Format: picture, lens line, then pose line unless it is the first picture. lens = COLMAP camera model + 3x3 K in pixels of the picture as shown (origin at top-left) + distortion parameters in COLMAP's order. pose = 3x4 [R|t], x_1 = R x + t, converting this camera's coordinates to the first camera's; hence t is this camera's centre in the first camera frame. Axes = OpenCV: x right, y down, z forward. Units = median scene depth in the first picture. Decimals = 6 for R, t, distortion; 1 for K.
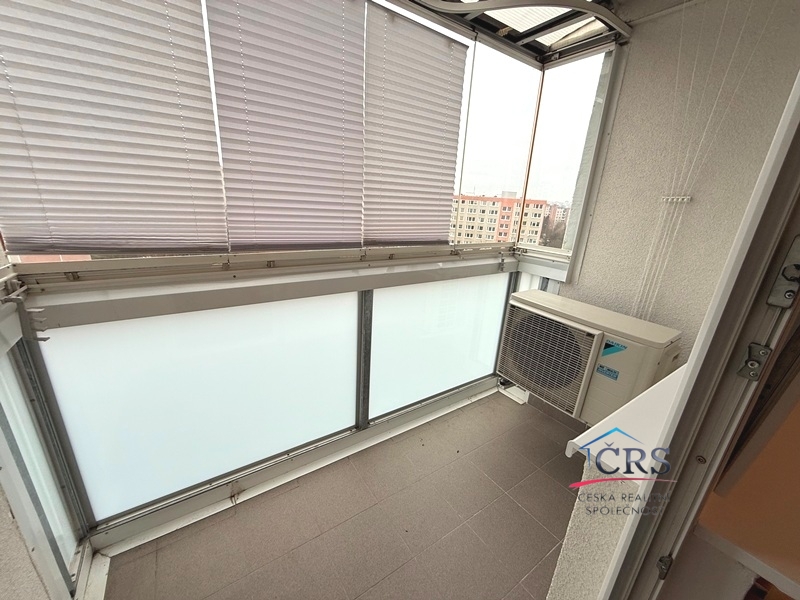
lens RADIAL K [[317.6, 0, 398.6], [0, 317.6, 300.9], [0, 0, 1]] dist [-0.003277, -0.000269]
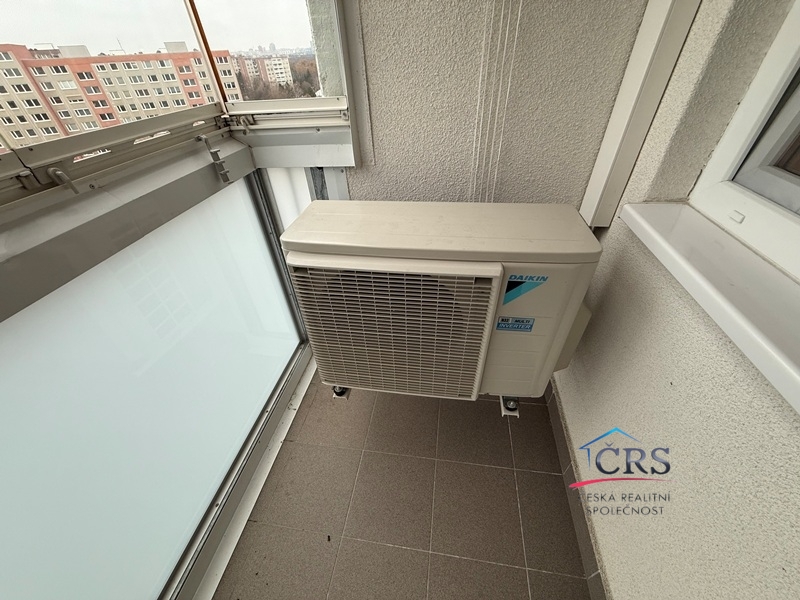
lens RADIAL K [[317.6, 0, 398.7], [0, 317.6, 300.6], [0, 0, 1]] dist [-0.003277, -0.000269]
pose [[0.678699, -0.521282, 0.517332, 0.161807], [0.305433, 0.840951, 0.446667, -0.073179], [-0.667891, -0.145142, 0.729970, 0.461316]]
